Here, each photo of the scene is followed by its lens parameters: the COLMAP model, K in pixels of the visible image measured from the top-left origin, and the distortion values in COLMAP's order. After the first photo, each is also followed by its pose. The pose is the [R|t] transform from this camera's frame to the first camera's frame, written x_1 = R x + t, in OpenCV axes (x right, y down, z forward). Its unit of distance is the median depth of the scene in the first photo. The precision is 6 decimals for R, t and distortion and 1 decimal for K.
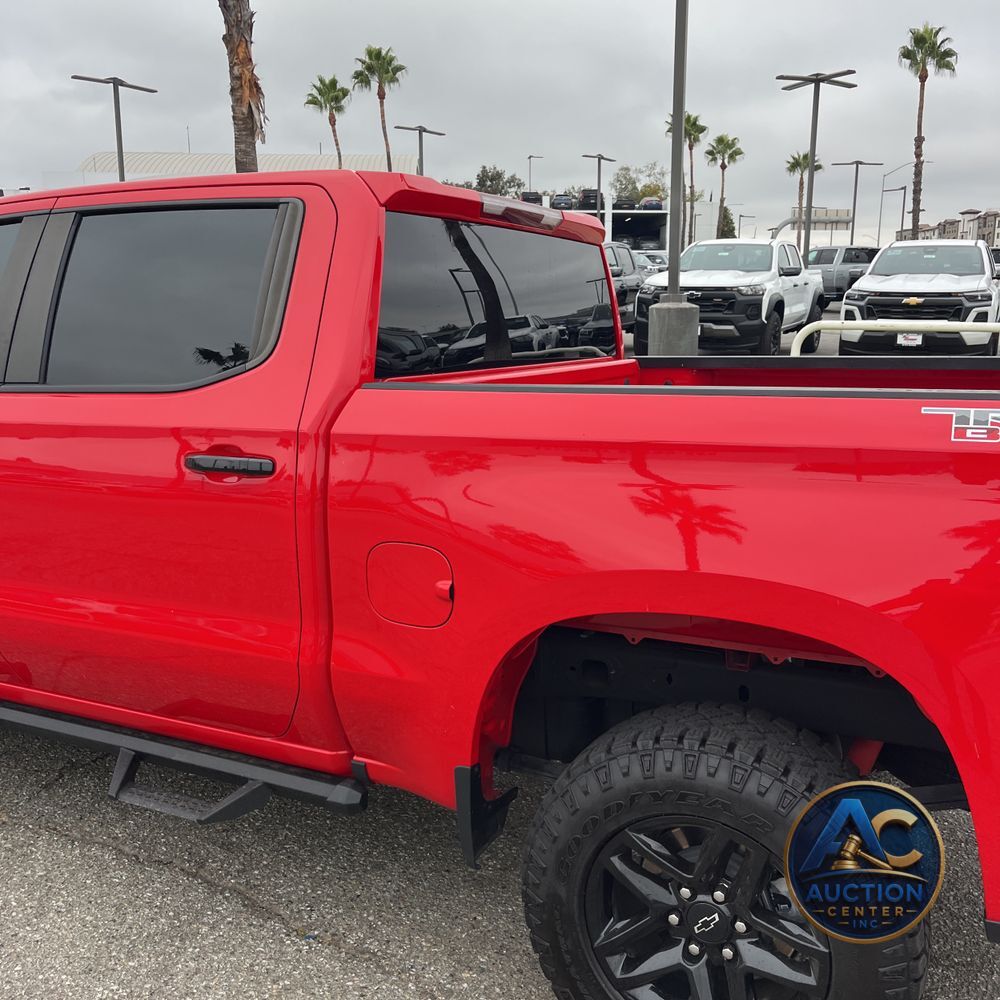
lens RADIAL K [[1015.1, 0, 501.1], [0, 1015.1, 492.1], [0, 0, 1]] dist [0.026019, 0.000000]
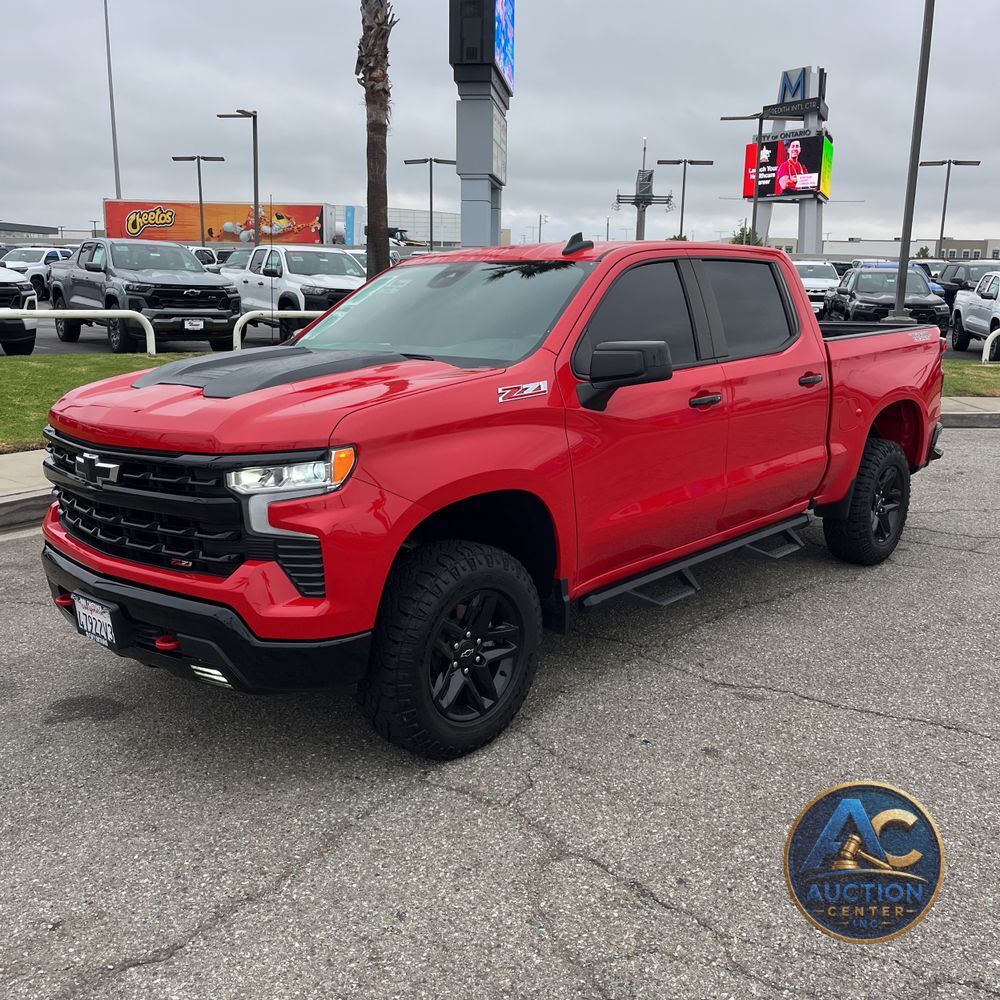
lens RADIAL K [[1015.1, 0, 496.8], [0, 1015.1, 510.4], [0, 0, 1]] dist [0.026019, 0.000000]
pose [[0.276411, -0.206608, 0.938568, -0.218684], [0.172850, 0.971379, 0.162926, -0.019329], [-0.945367, 0.117197, 0.304212, 0.082366]]
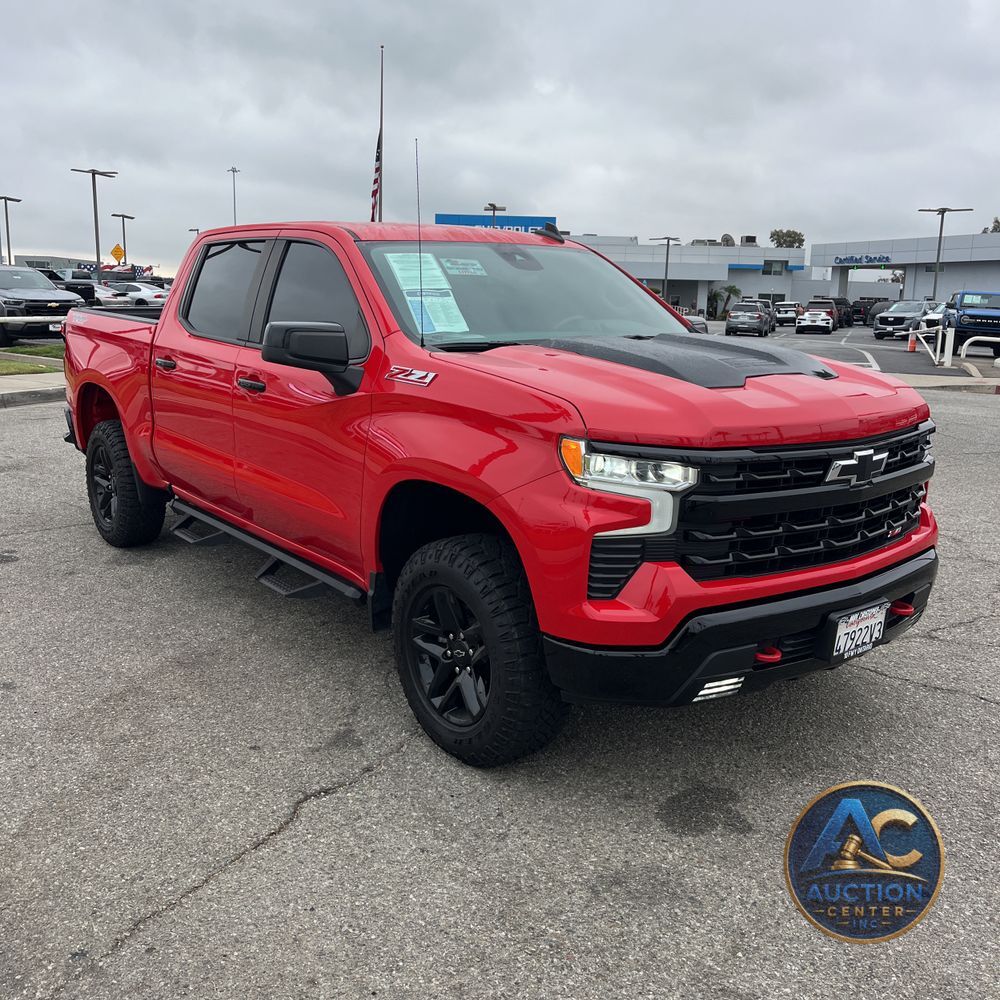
lens RADIAL K [[1015.1, 0, 502.6], [0, 1015.1, 501.5], [0, 0, 1]] dist [0.026019, 0.000000]
pose [[-0.903387, -0.103832, 0.416066, -0.124812], [0.058731, 0.931144, 0.359892, -0.052917], [-0.424785, 0.349558, -0.835085, 0.283076]]
